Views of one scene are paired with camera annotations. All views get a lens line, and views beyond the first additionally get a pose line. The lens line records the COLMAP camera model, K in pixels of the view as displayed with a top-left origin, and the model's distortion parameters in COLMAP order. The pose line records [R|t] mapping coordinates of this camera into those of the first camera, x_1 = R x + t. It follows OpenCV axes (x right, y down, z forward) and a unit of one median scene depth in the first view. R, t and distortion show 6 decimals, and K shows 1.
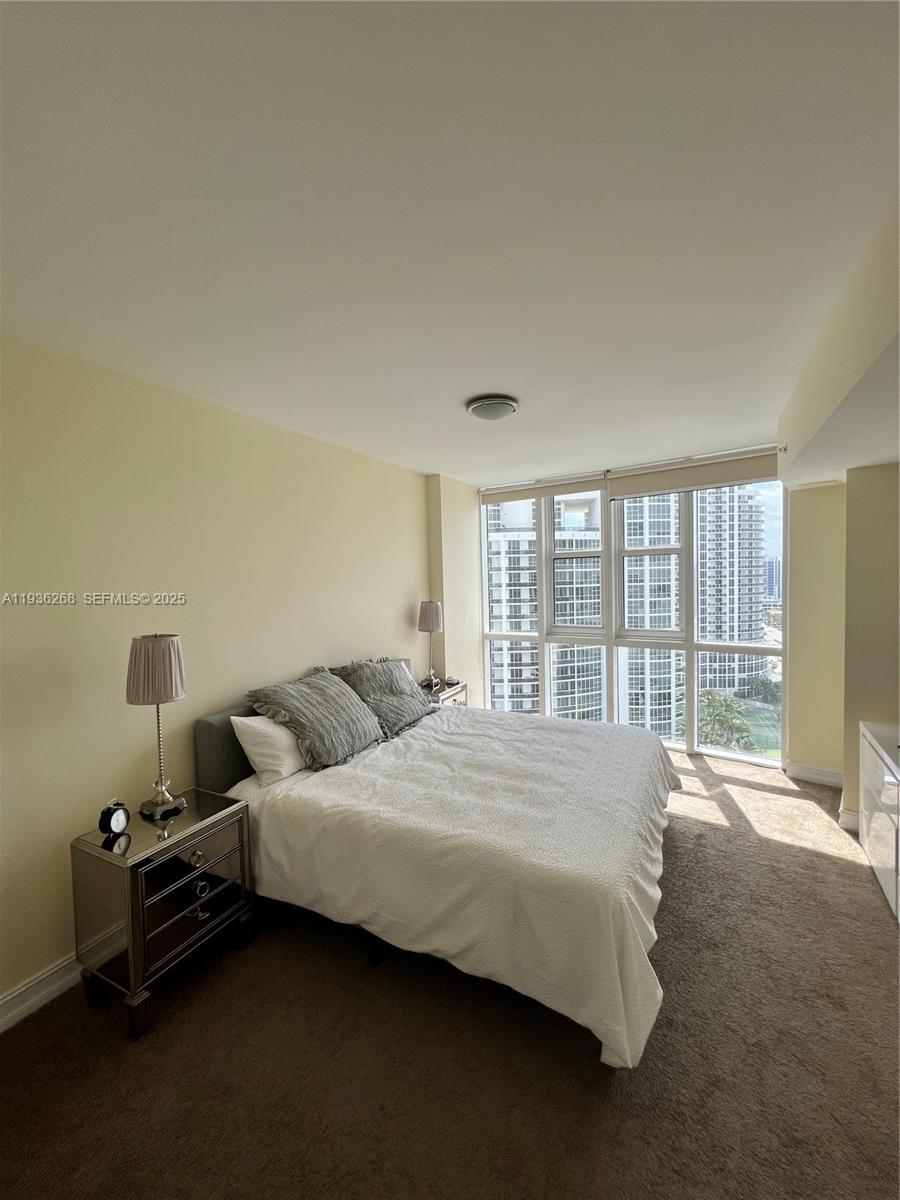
lens RADIAL K [[481.0, 0, 449.6], [0, 481.0, 598.1], [0, 0, 1]] dist [-0.002899, 0.000609]
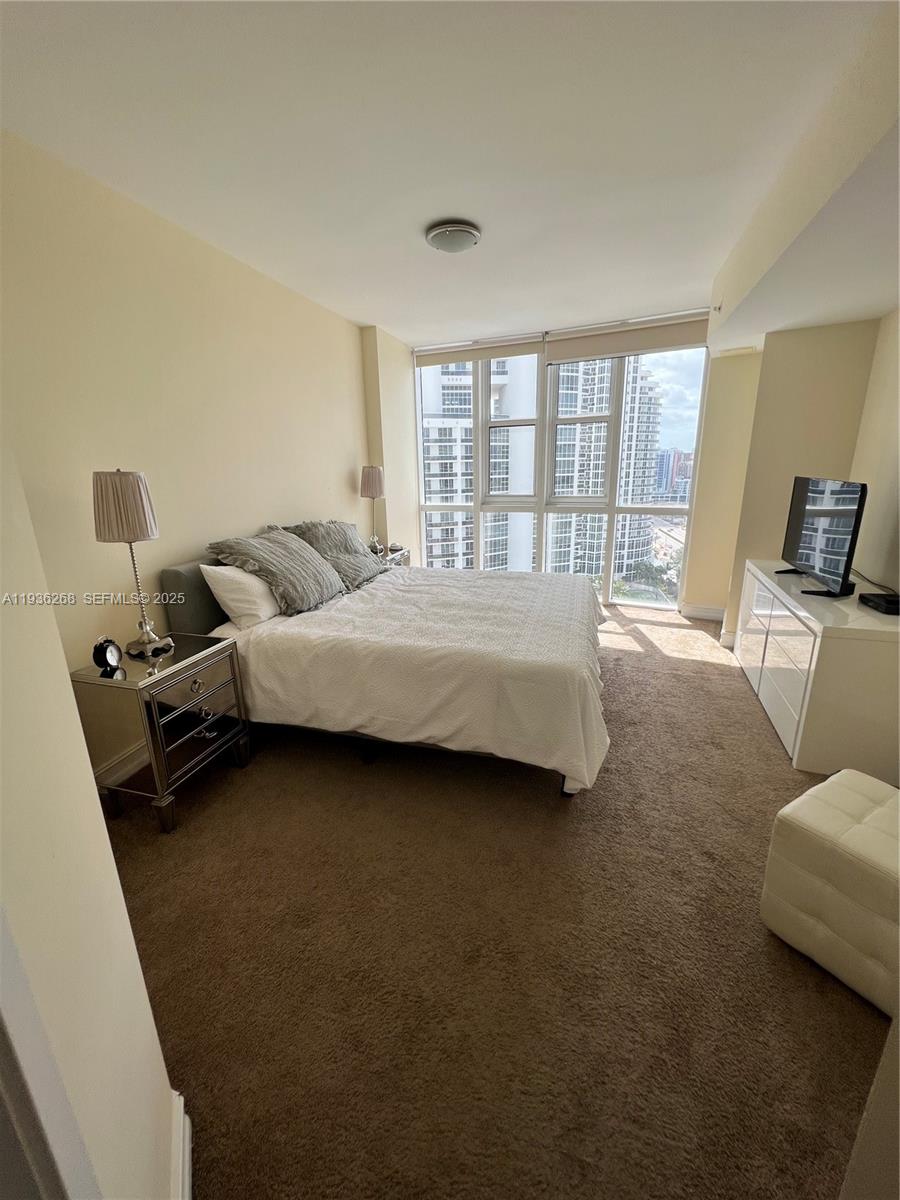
lens RADIAL K [[481.9, 0, 450.5], [0, 481.9, 599.5], [0, 0, 1]] dist [-0.003445, 0.001339]
pose [[0.982130, -0.043707, 0.183057, -0.098811], [0.002343, 0.975424, 0.220323, 0.073644], [-0.188188, -0.215957, 0.958096, -0.046289]]
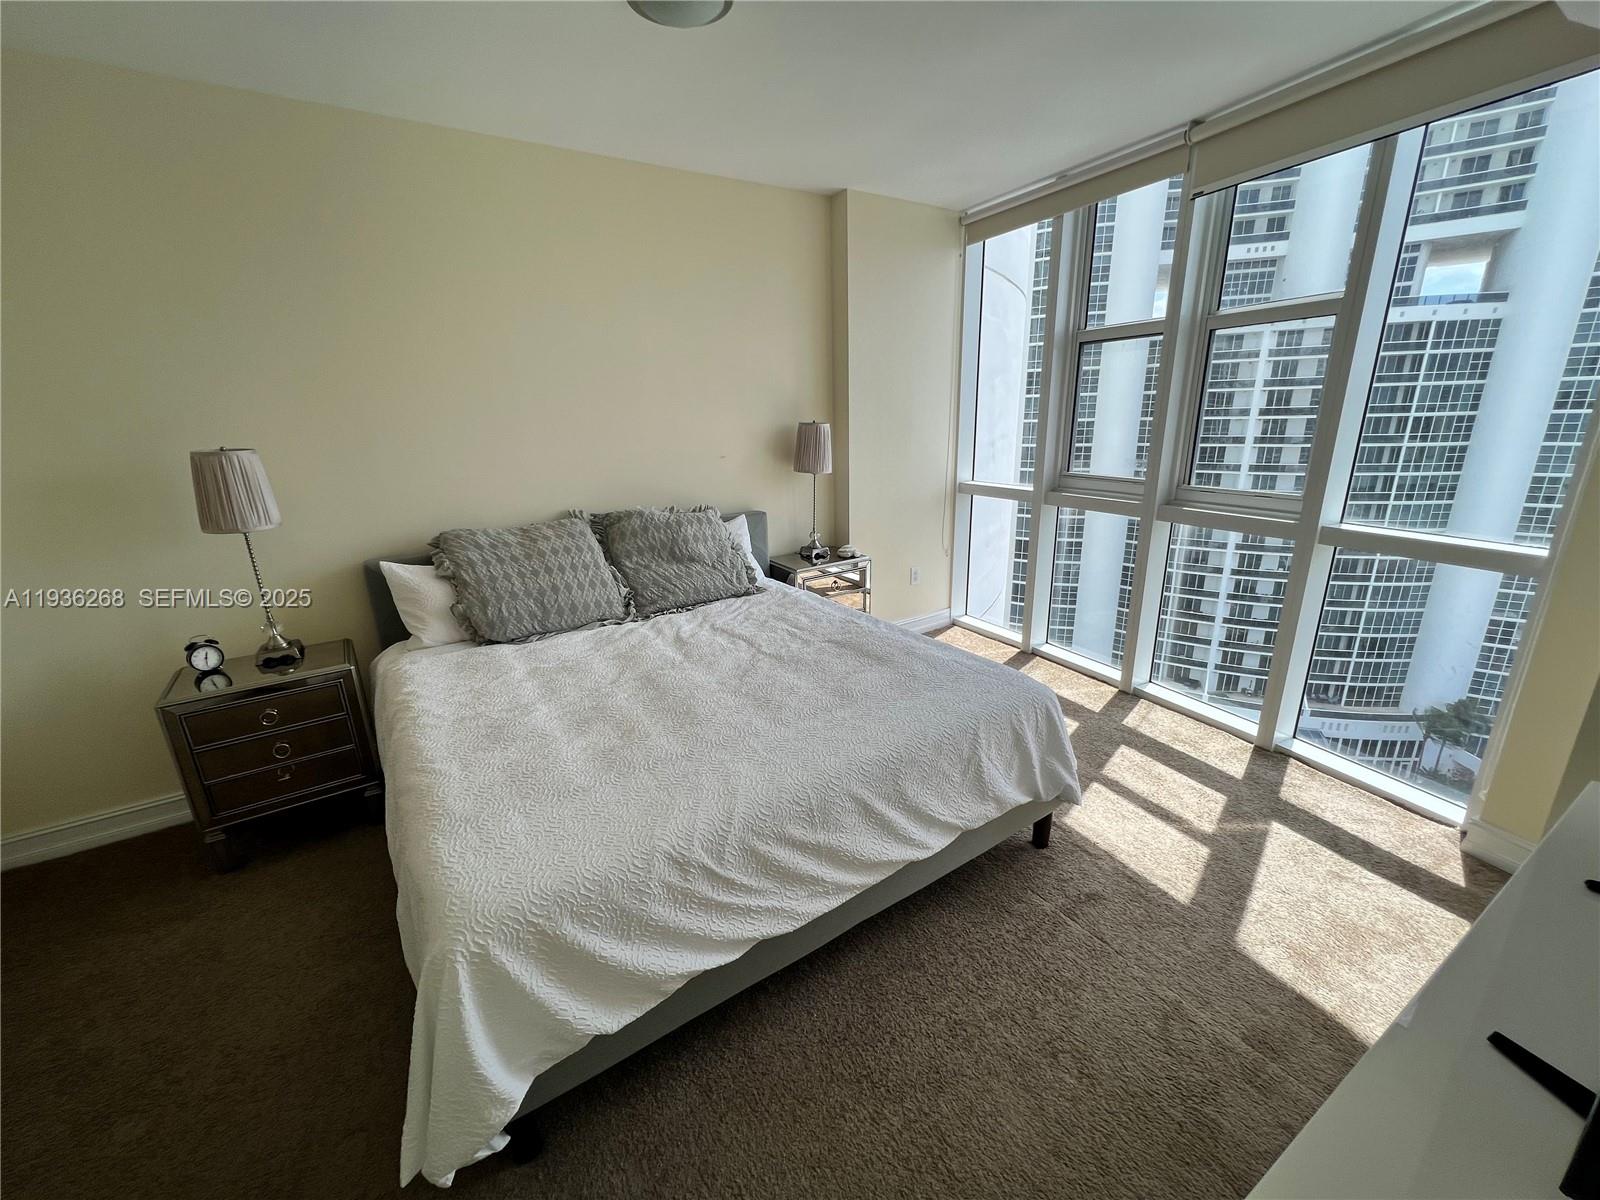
lens RADIAL K [[642.5, 0, 797.3], [0, 642.5, 604.5], [0, 0, 1]] dist [-0.003445, 0.001339]
pose [[0.877246, 0.142413, -0.458430, 0.472373], [-0.017339, 0.963758, 0.266215, 0.016882], [0.479728, -0.225588, 0.847922, 0.311194]]
